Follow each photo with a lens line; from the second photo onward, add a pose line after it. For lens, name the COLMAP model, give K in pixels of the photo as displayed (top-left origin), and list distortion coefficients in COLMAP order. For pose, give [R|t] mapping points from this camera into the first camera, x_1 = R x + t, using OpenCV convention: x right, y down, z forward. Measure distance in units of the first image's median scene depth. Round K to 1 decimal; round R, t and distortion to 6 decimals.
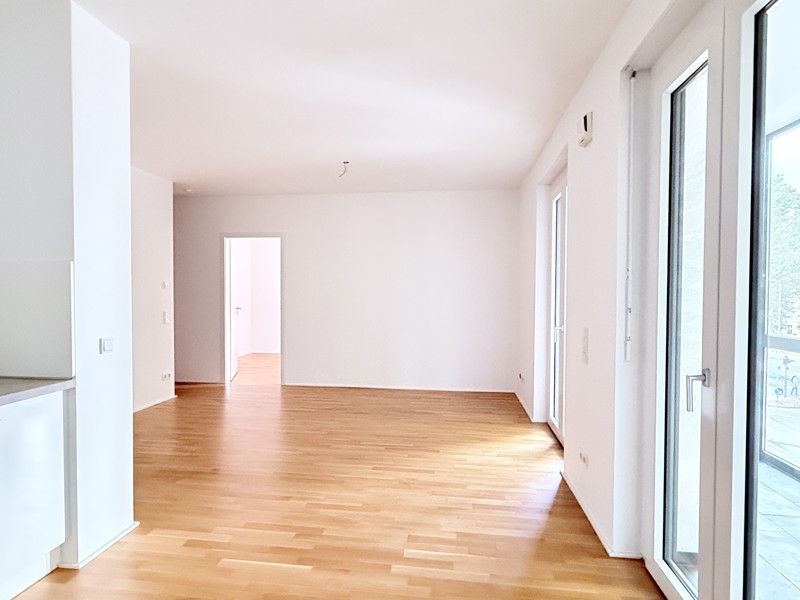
lens RADIAL K [[444.2, 0, 400.0], [0, 444.2, 300.0], [0, 0, 1]] dist [-0.003489, -0.002060]
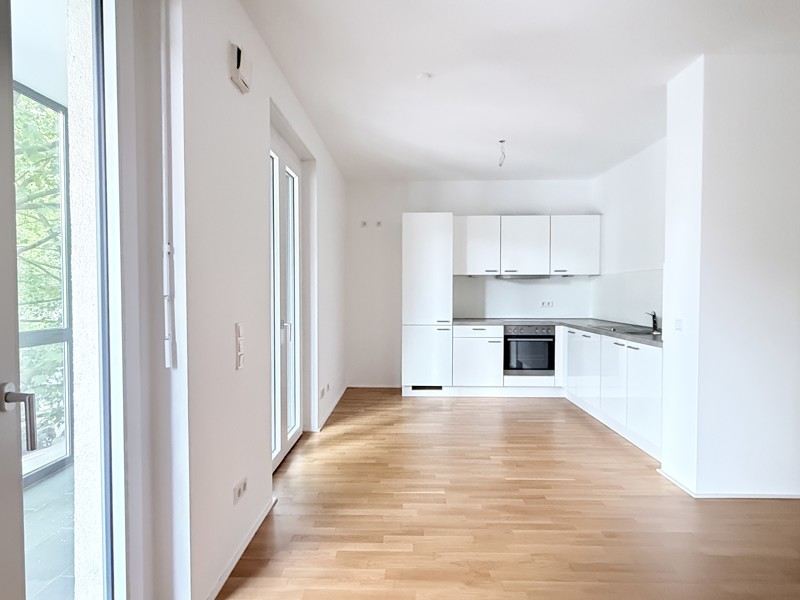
lens RADIAL K [[444.2, 0, 400.0], [0, 444.2, 300.0], [0, 0, 1]] dist [-0.003489, -0.002060]
pose [[-0.993249, 0.000747, -0.116003, 0.233176], [-0.004397, 0.999018, 0.044078, -0.018882], [0.115923, 0.044291, -0.992270, 1.860288]]
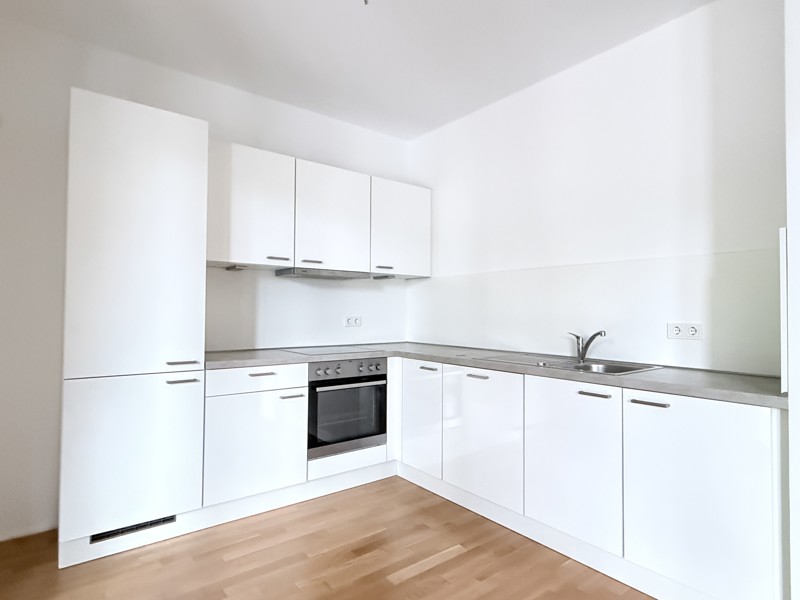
lens RADIAL K [[444.2, 0, 400.0], [0, 444.2, 300.0], [0, 0, 1]] dist [-0.003489, -0.002060]
pose [[-0.690425, -0.026027, -0.722936, 0.144331], [-0.026965, 0.999584, -0.010234, 0.038900], [0.722901, 0.012428, -0.690839, 0.824997]]
